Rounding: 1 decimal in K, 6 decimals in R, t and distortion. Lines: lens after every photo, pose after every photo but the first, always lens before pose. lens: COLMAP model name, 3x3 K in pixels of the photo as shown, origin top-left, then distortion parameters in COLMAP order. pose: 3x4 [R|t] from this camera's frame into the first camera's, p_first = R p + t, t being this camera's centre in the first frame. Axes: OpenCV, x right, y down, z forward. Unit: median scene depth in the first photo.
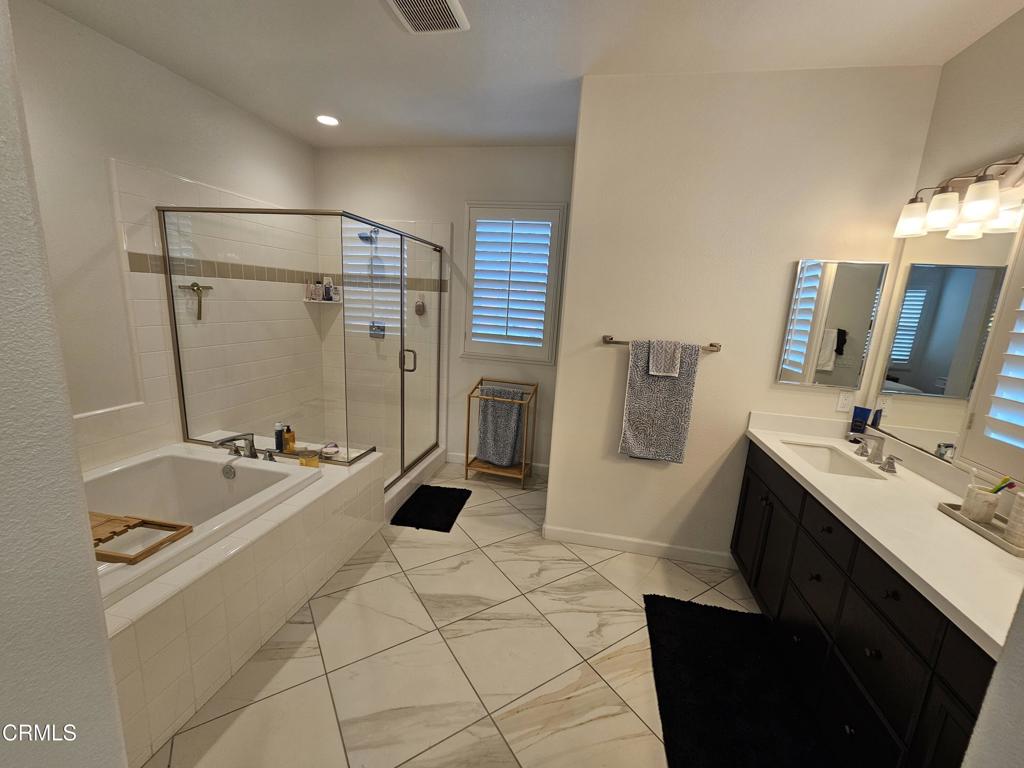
lens RADIAL K [[419.6, 0, 510.2], [0, 419.6, 378.5], [0, 0, 1]] dist [-0.003529, 0.001264]
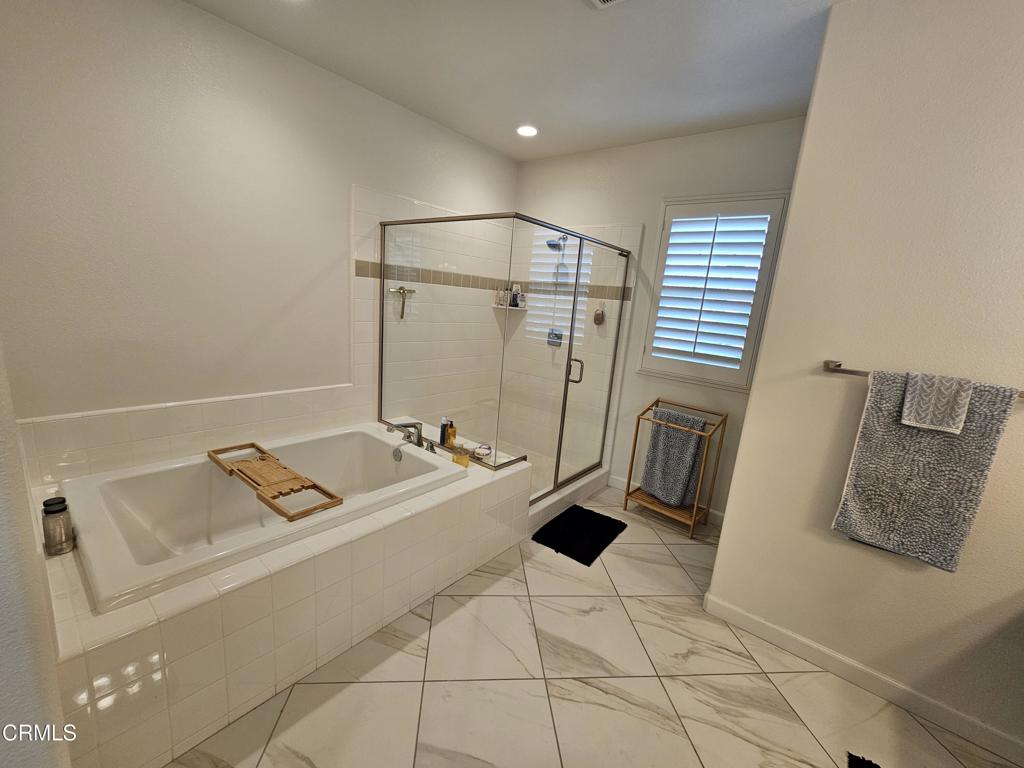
lens RADIAL K [[419.6, 0, 508.4], [0, 419.6, 382.1], [0, 0, 1]] dist [-0.003529, 0.001264]
pose [[0.889665, 0.104725, -0.444442, 0.060744], [-0.114200, 0.993443, 0.005488, -0.007322], [0.442102, 0.045873, 0.895791, 0.119806]]
